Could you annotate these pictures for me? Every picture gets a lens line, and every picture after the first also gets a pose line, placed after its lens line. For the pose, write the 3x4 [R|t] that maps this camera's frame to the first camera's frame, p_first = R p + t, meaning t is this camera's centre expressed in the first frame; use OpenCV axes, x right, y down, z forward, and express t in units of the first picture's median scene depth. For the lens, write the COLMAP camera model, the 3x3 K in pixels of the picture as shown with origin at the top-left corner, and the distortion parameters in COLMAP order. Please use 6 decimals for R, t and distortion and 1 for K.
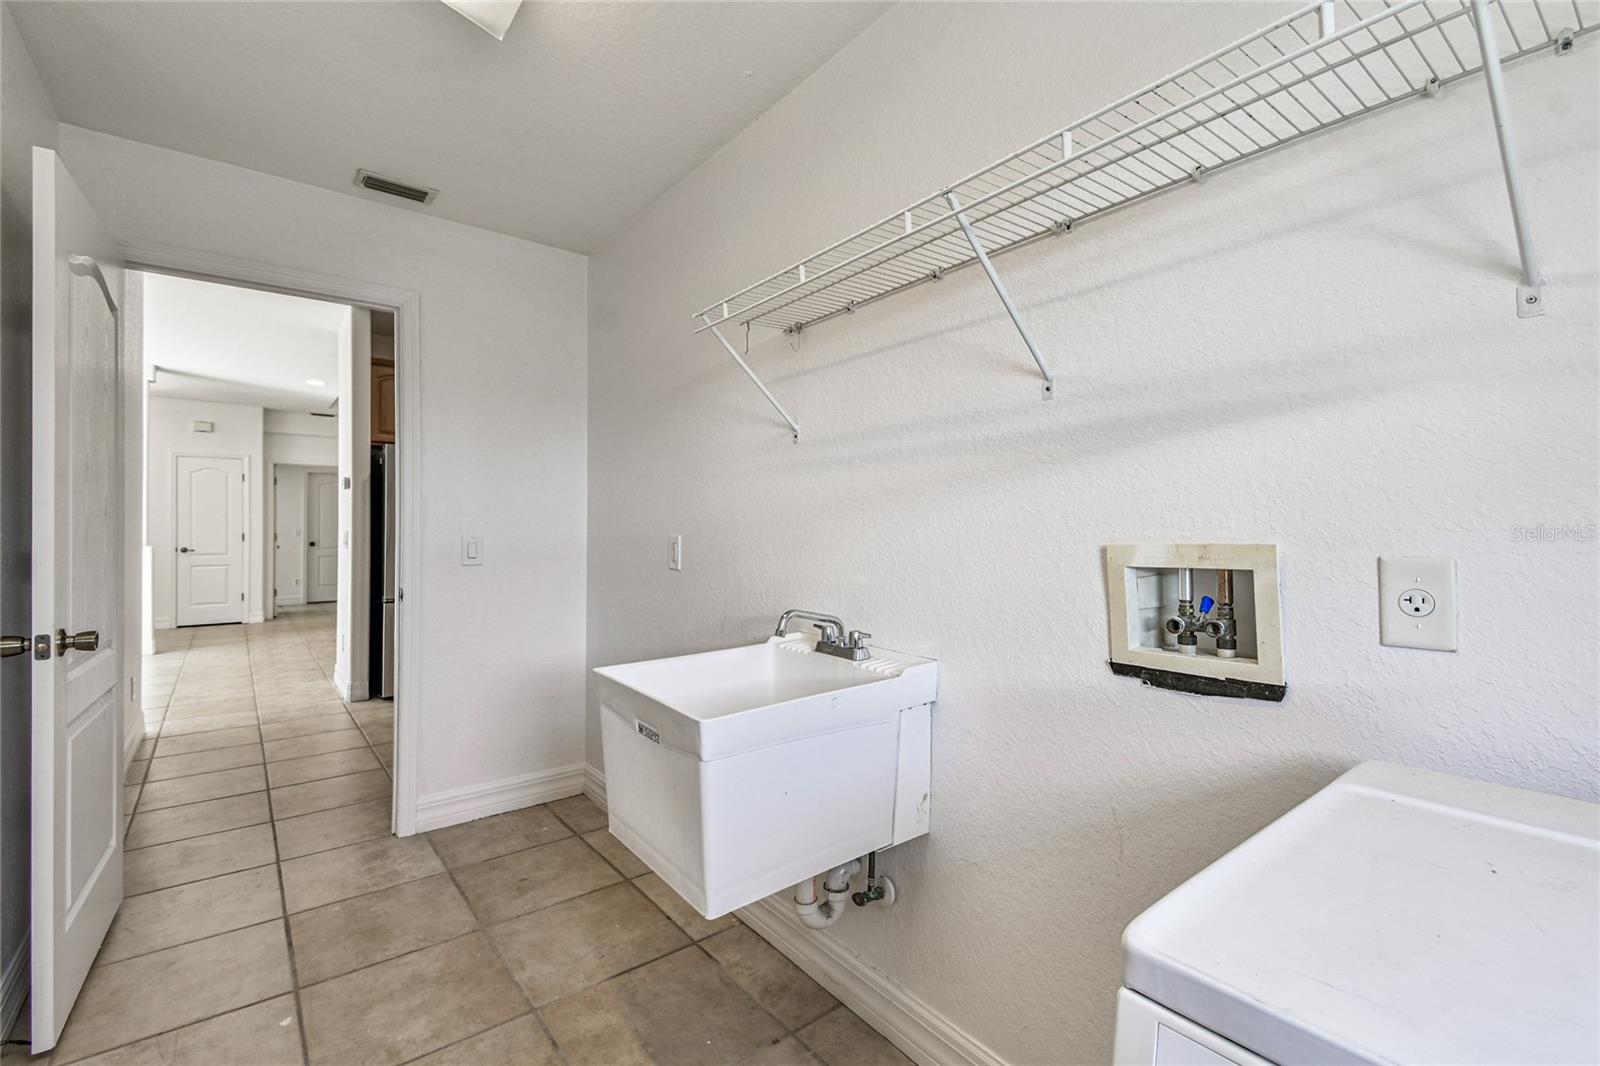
lens RADIAL K [[715.5, 0, 796.3], [0, 715.5, 529.6], [0, 0, 1]] dist [0.052401, -0.027824]
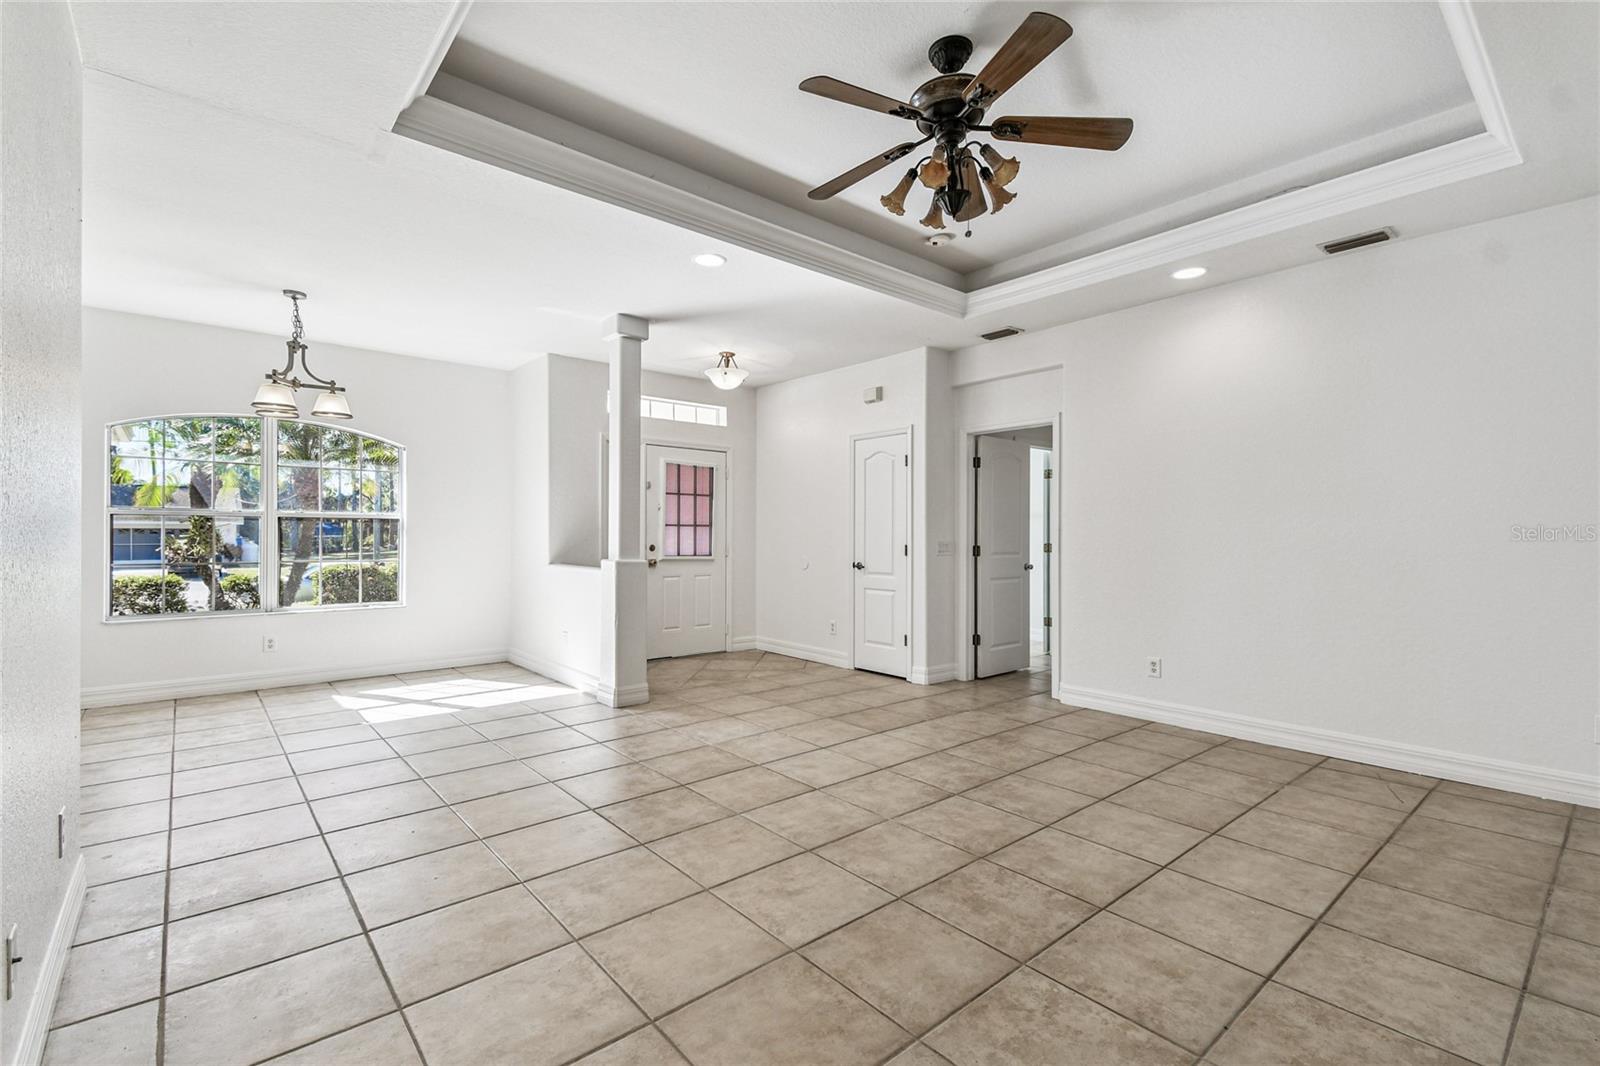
lens RADIAL K [[707.2, 0, 796.5], [0, 707.2, 528.3], [0, 0, 1]] dist [0.057210, -0.026704]
pose [[0.042838, -0.012026, -0.999010, -0.117393], [-0.004609, 0.999915, -0.012234, -0.001351], [0.999071, 0.005128, 0.042779, 0.870763]]
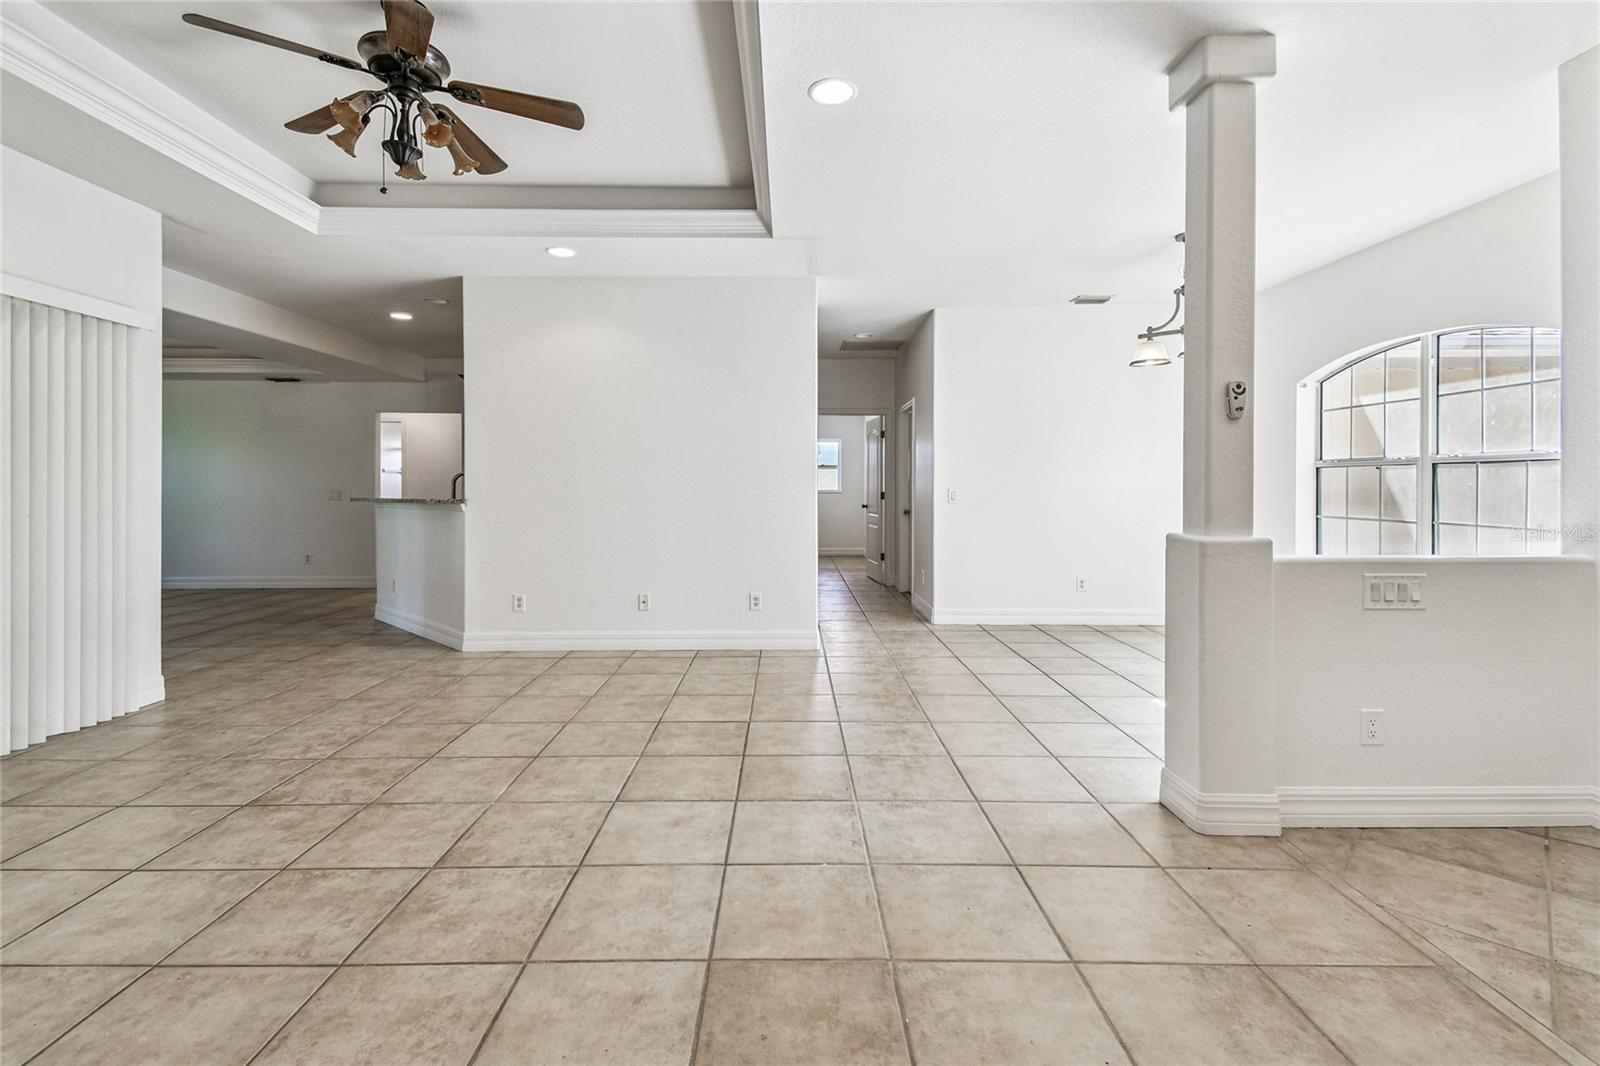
lens RADIAL K [[712.9, 0, 789.7], [0, 712.9, 490.8], [0, 0, 1]] dist [0.050558, -0.022760]
pose [[-0.792554, -0.005889, 0.609773, -0.724672], [-0.001646, 0.999970, 0.007518, -0.001914], [-0.609799, 0.004955, -0.792540, 1.089779]]
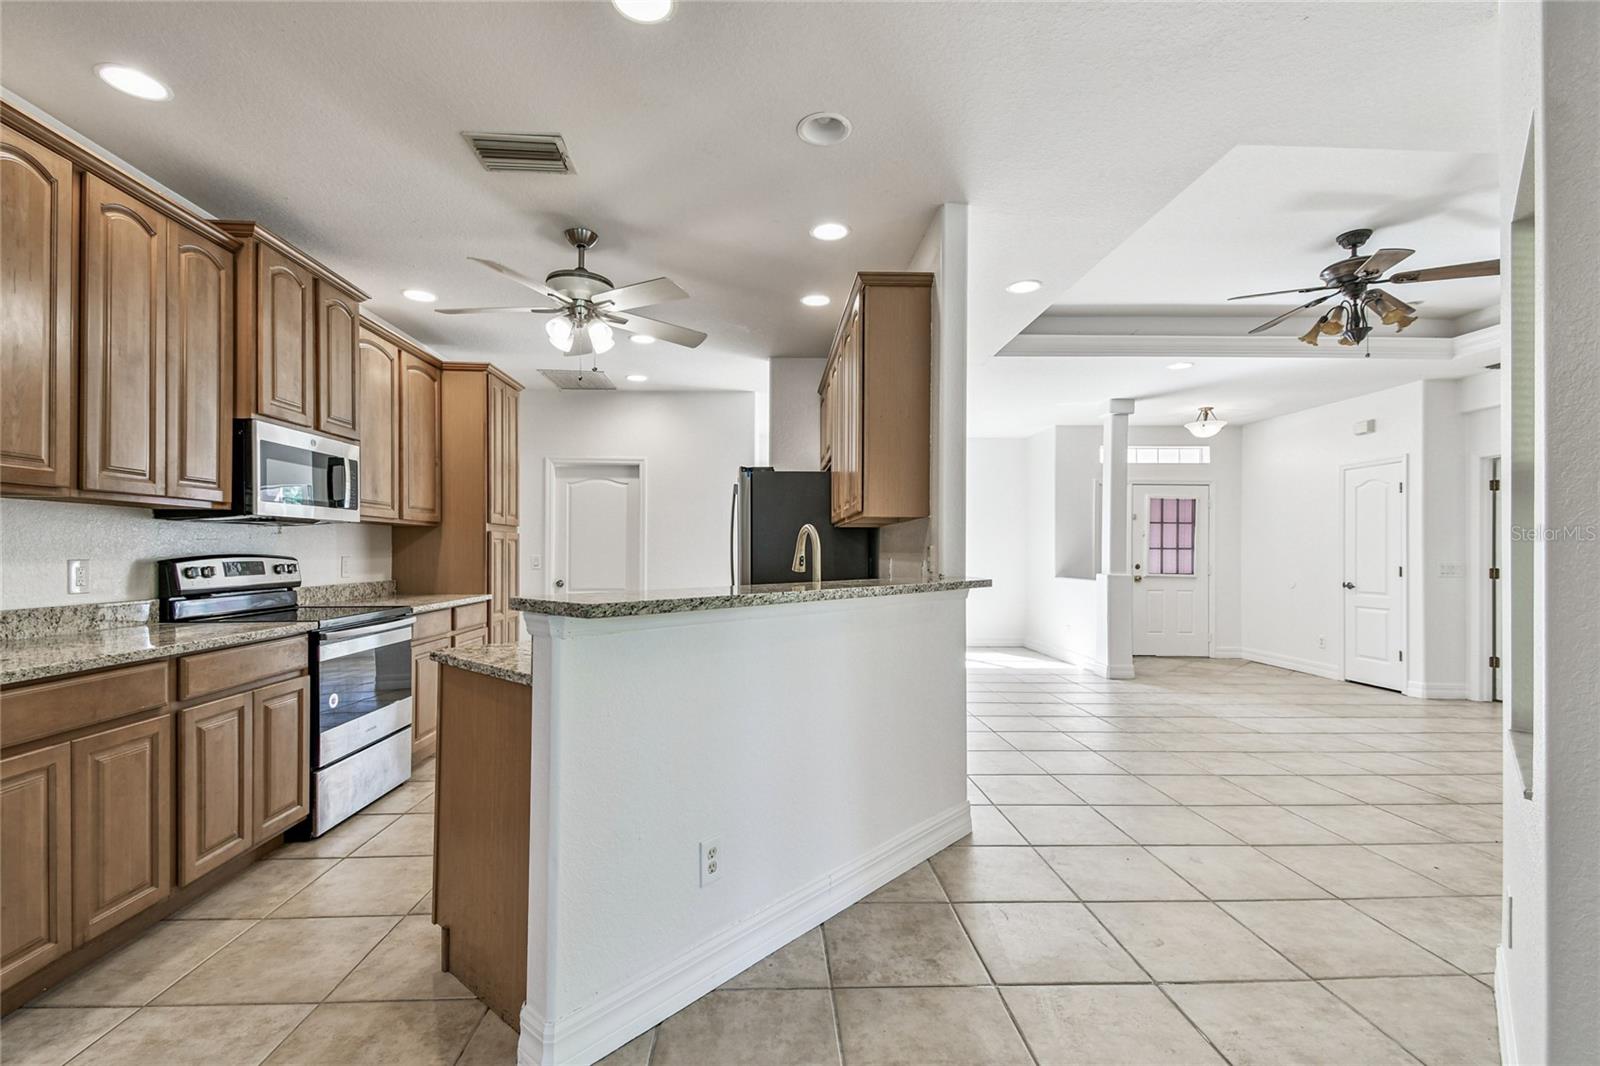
lens RADIAL K [[695.0, 0, 788.8], [0, 695.0, 553.7], [0, 0, 1]] dist [0.048085, -0.025012]
pose [[-0.585815, -0.006268, -0.810420, 0.150264], [-0.008664, 0.999961, -0.001471, -0.000926], [0.810398, 0.006160, -0.585847, 0.920454]]
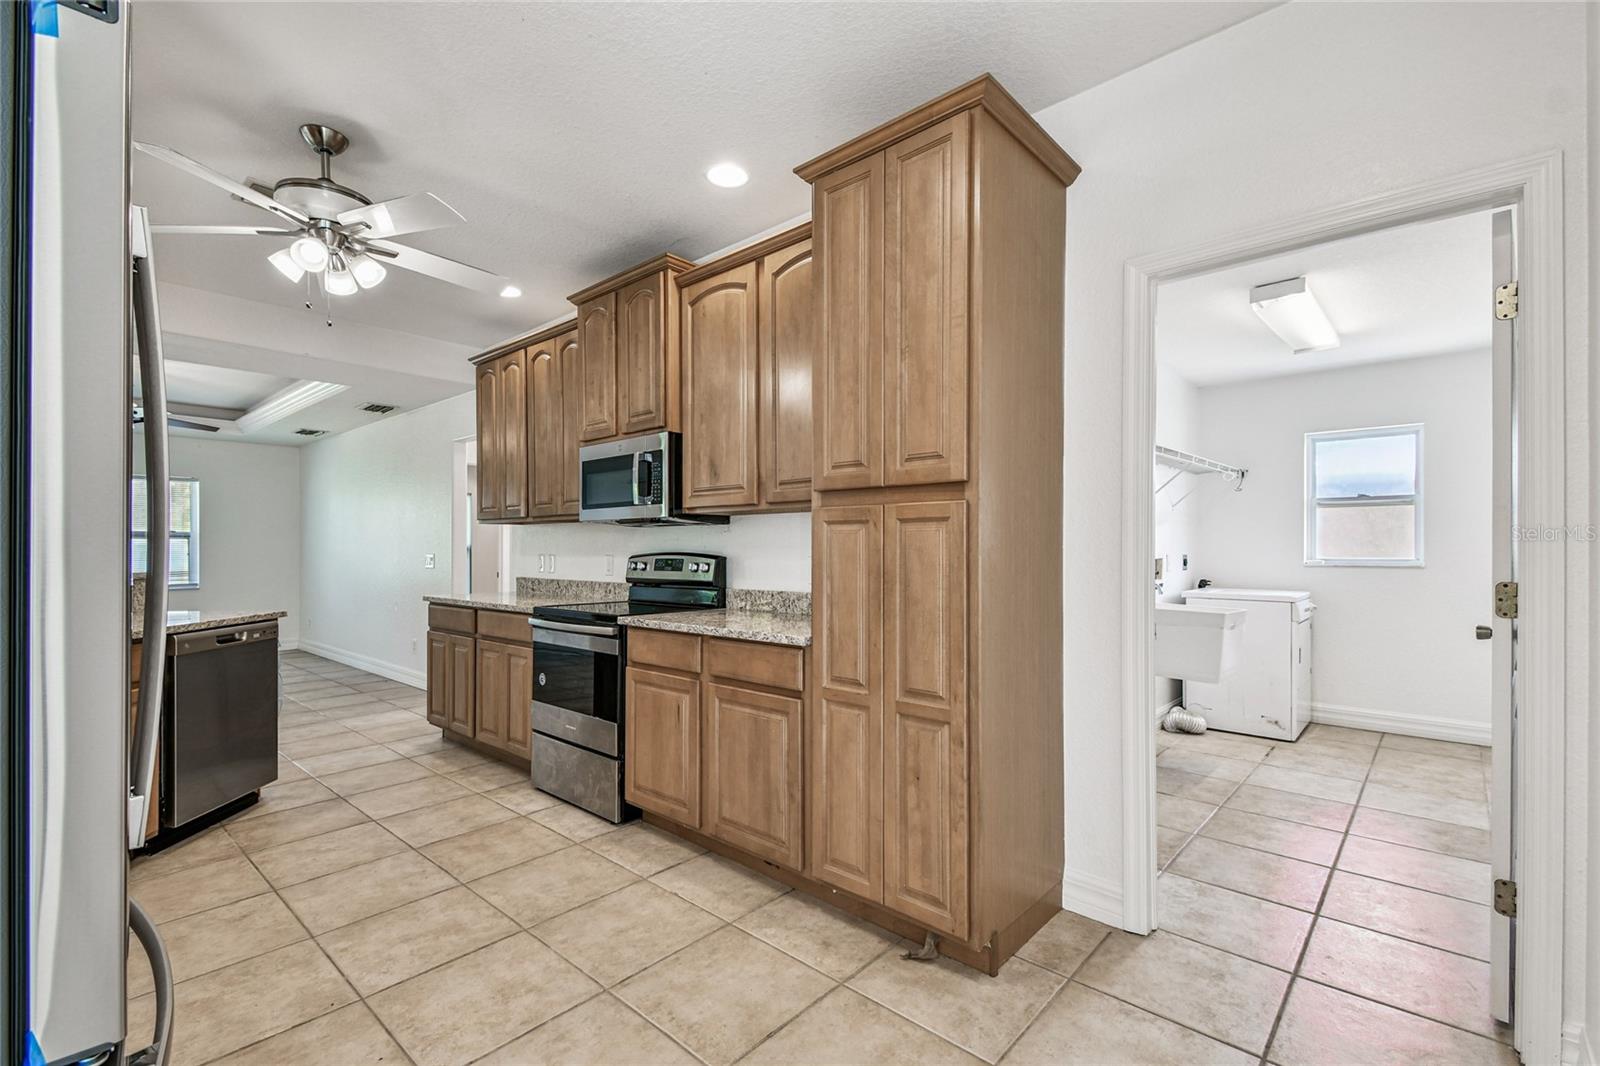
lens RADIAL K [[714.1, 0, 778.7], [0, 714.1, 546.5], [0, 0, 1]] dist [0.070145, -0.027464]
pose [[-0.151851, -0.002586, 0.988400, -0.402521], [0.002010, 0.999994, 0.002925, -0.003420], [-0.988401, 0.002431, -0.151845, 0.483800]]
